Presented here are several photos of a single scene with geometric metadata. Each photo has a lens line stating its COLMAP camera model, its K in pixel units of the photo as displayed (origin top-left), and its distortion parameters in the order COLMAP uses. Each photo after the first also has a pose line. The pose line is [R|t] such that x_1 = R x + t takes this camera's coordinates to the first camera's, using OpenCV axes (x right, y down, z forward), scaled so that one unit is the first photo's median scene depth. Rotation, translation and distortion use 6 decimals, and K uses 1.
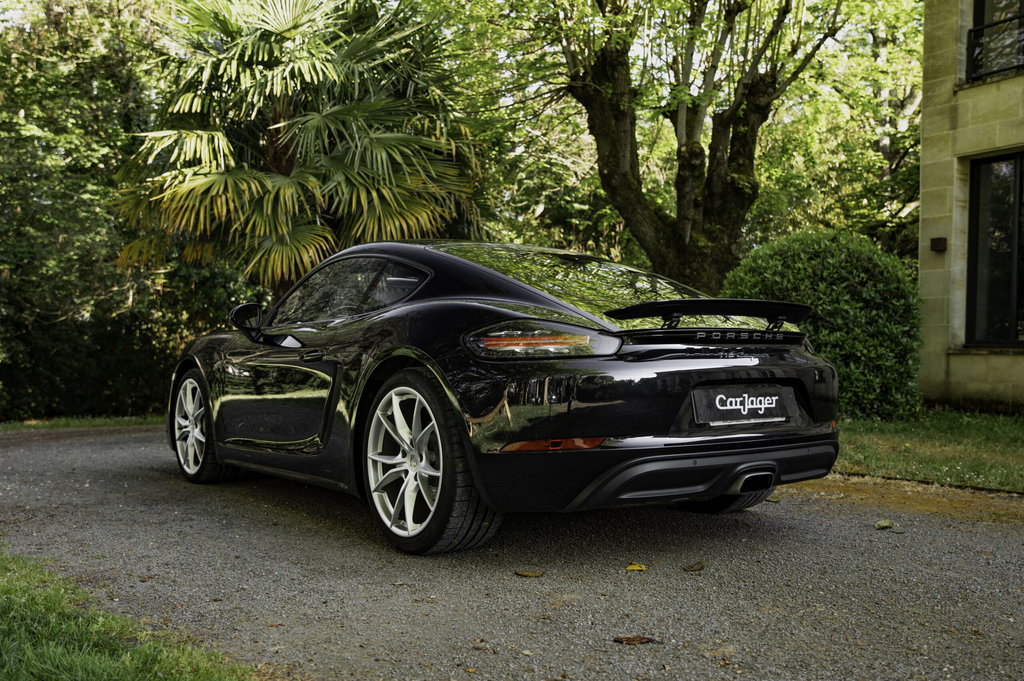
lens RADIAL K [[974.5, 0, 515.5], [0, 974.5, 376.1], [0, 0, 1]] dist [-0.007173, 0.000000]
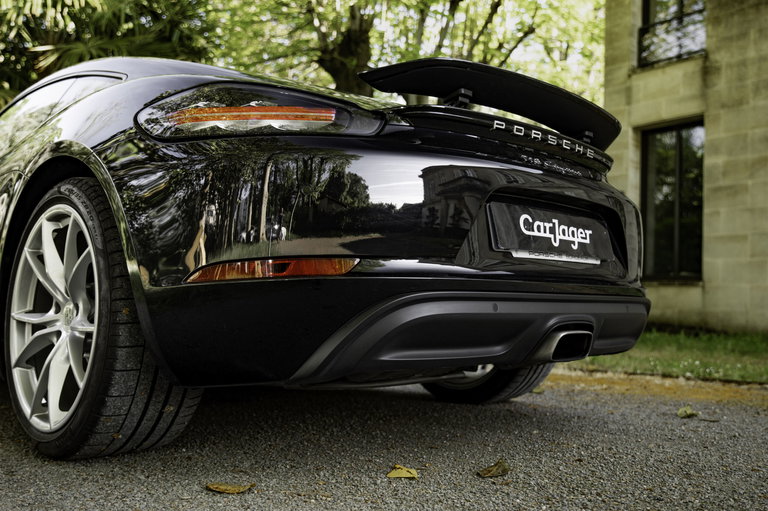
lens RADIAL K [[730.9, 0, 391.2], [0, 730.9, 275.9], [0, 0, 1]] dist [-0.007173, 0.000000]
pose [[0.987858, 0.020222, 0.154036, 0.014007], [-0.010698, 0.997993, -0.062408, 0.033930], [-0.154989, 0.060002, 0.986092, 0.181788]]
